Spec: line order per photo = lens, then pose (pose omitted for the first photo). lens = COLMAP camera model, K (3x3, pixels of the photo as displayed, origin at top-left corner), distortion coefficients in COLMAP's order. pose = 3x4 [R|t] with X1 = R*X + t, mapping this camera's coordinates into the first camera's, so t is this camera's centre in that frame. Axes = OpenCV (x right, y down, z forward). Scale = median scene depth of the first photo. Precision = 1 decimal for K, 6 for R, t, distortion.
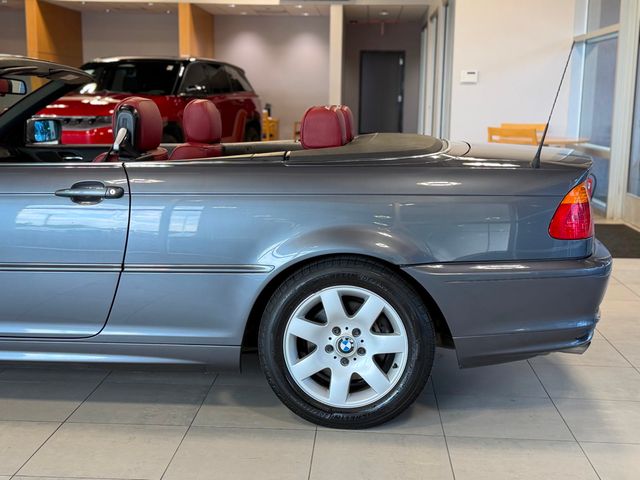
lens RADIAL K [[890.6, 0, 321.3], [0, 890.6, 239.9], [0, 0, 1]] dist [0.078013, 0.000000]
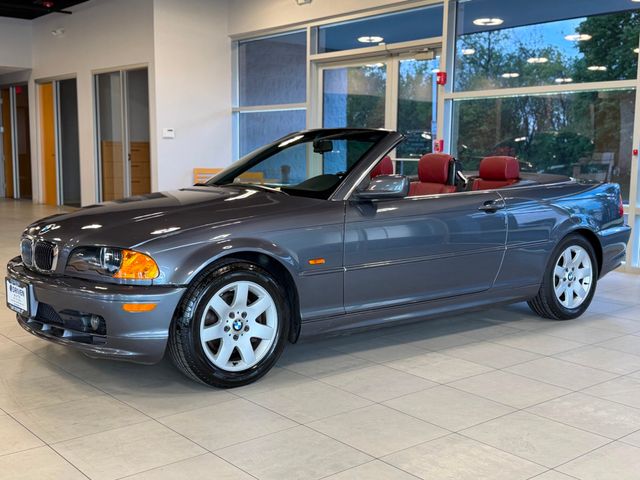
lens RADIAL K [[756.9, 0, 321.0], [0, 756.9, 241.3], [0, 0, 1]] dist [0.080316, 0.000000]
pose [[0.727437, -0.085028, 0.680886, -0.448367], [0.107716, 0.994140, 0.009067, -0.010248], [-0.677667, 0.066746, 0.732333, 0.037831]]
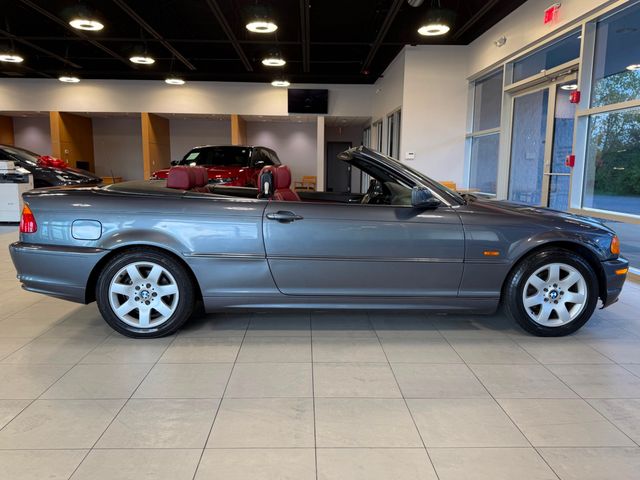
lens RADIAL K [[510.0, 0, 321.0], [0, 510.0, 242.7], [0, 0, 1]] dist [0.076303, -0.081265]
pose [[0.996369, -0.016049, 0.083616, -0.105702], [0.017233, 0.999761, -0.013455, 0.005555], [-0.083380, 0.014847, 0.996407, -0.022026]]
